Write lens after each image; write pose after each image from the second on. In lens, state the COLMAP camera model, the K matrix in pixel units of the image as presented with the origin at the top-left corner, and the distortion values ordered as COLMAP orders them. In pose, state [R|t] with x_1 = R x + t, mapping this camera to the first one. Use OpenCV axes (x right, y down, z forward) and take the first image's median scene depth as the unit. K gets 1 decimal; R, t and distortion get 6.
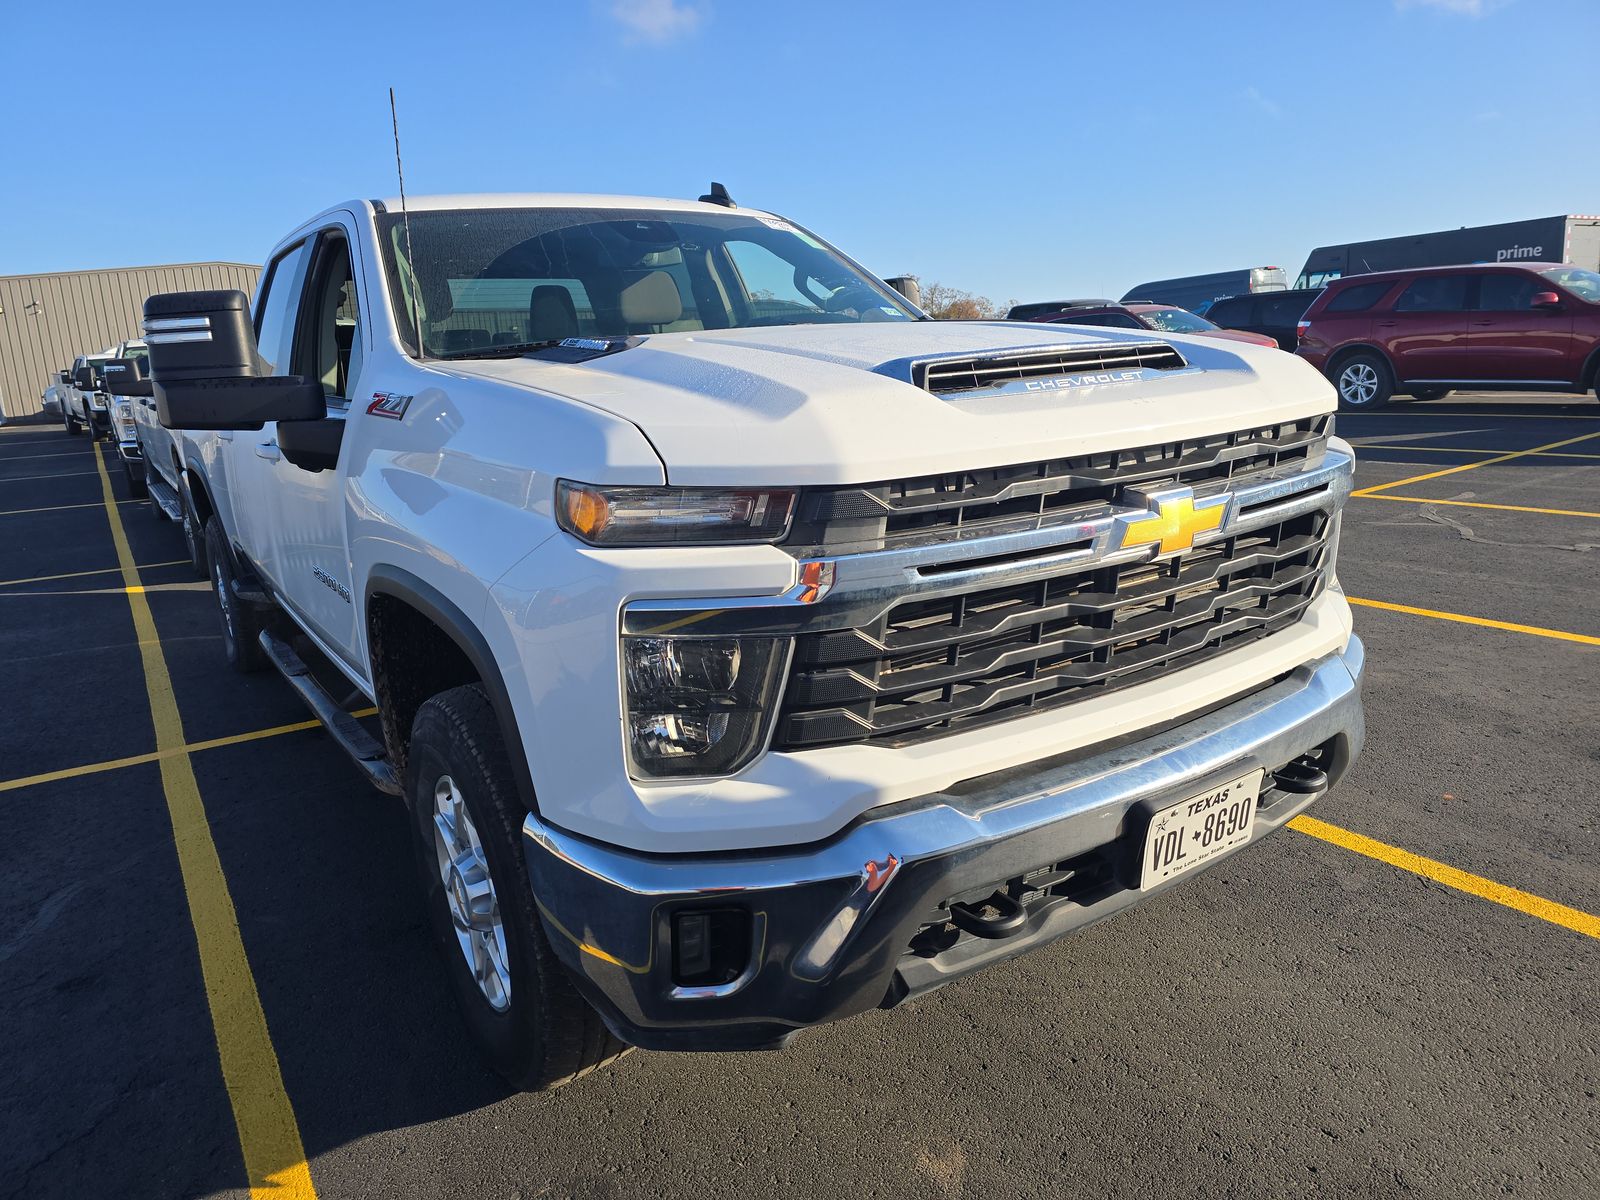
lens RADIAL K [[1075.2, 0, 800.0], [0, 1075.2, 600.0], [0, 0, 1]] dist [0.068436, -0.067901]
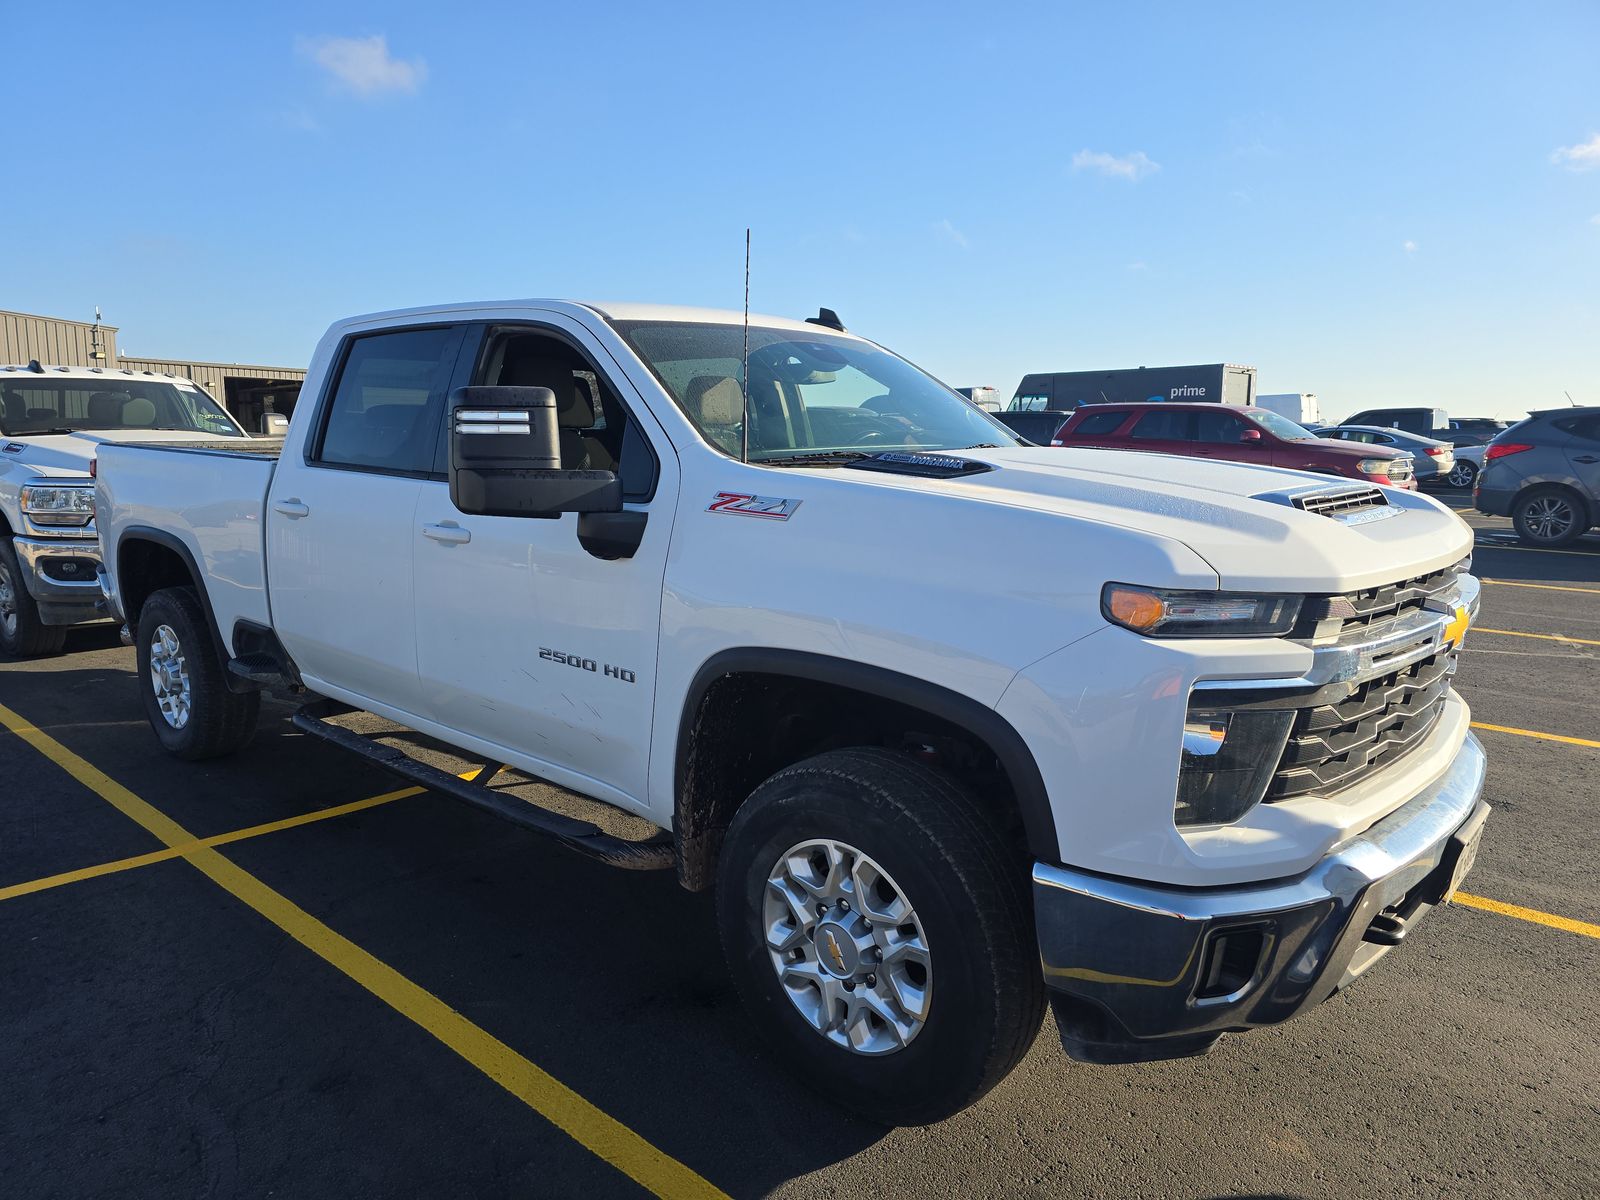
lens RADIAL K [[1071.7, 0, 794.7], [0, 1071.7, 594.5], [0, 0, 1]] dist [0.067815, -0.071012]
pose [[0.964533, 0.022440, 0.263007, -0.820356], [-0.001002, 0.996684, -0.081364, 0.002525], [-0.263960, 0.078215, 0.961357, -0.084222]]
